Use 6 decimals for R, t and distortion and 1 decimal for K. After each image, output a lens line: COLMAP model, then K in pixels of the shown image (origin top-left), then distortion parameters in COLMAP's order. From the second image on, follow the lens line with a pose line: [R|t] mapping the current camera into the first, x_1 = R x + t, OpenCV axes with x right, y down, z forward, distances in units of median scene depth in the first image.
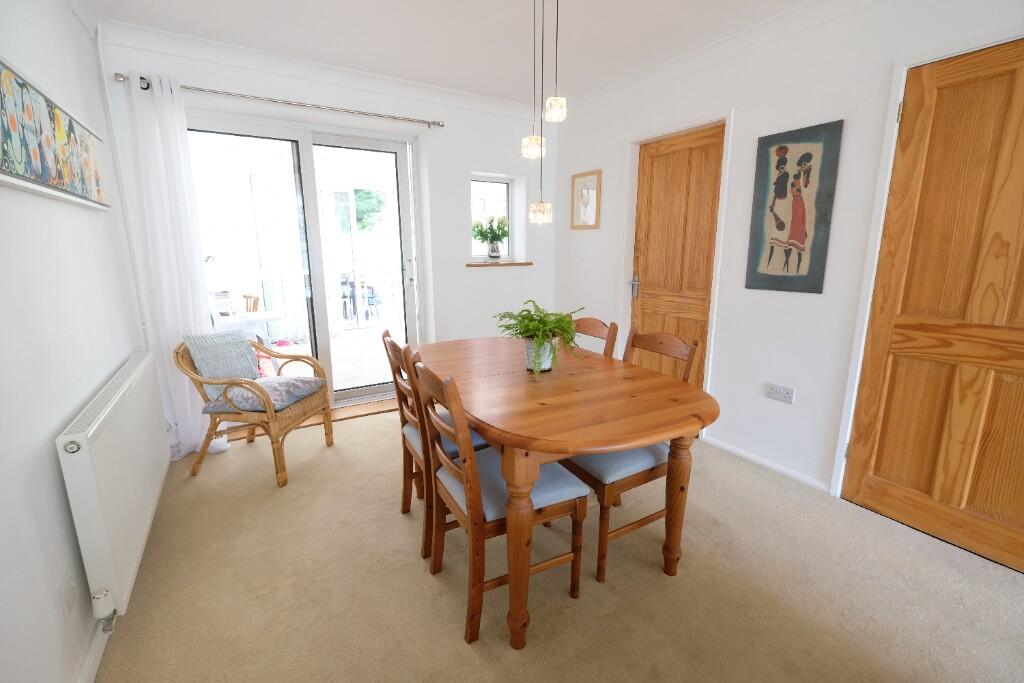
lens RADIAL K [[447.3, 0, 511.5], [0, 447.3, 336.5], [0, 0, 1]] dist [-0.001416, -0.000072]
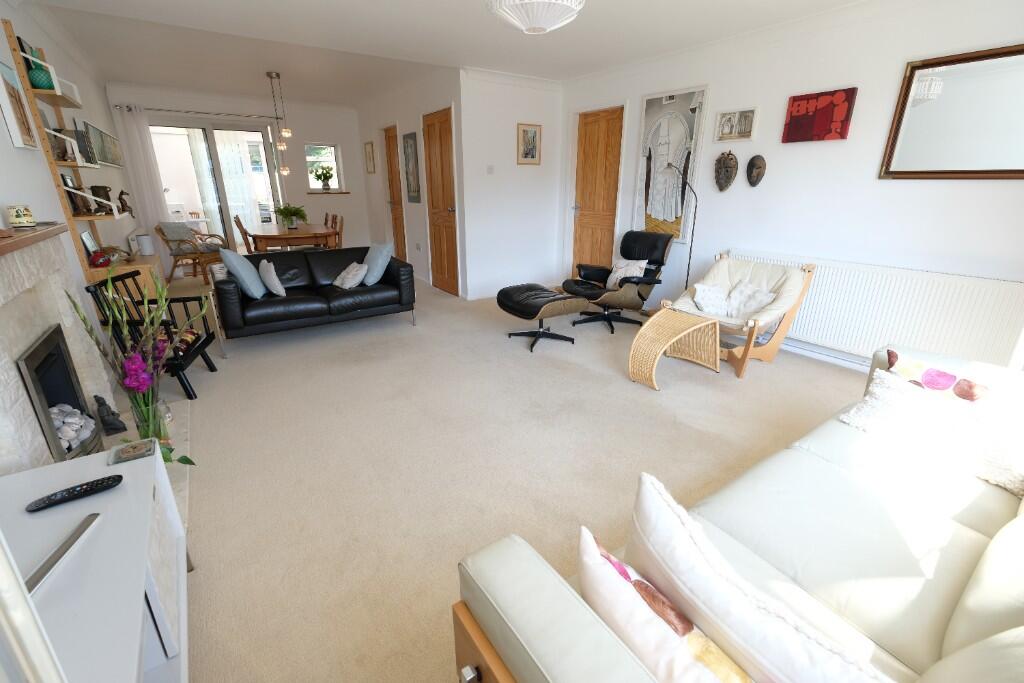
lens RADIAL K [[447.3, 0, 511.5], [0, 447.3, 336.5], [0, 0, 1]] dist [-0.001416, -0.000072]
pose [[0.998620, -0.012973, 0.050883, 0.871222], [0.006221, 0.991406, 0.130675, 0.264547], [-0.052141, -0.130178, 0.990119, -1.315524]]
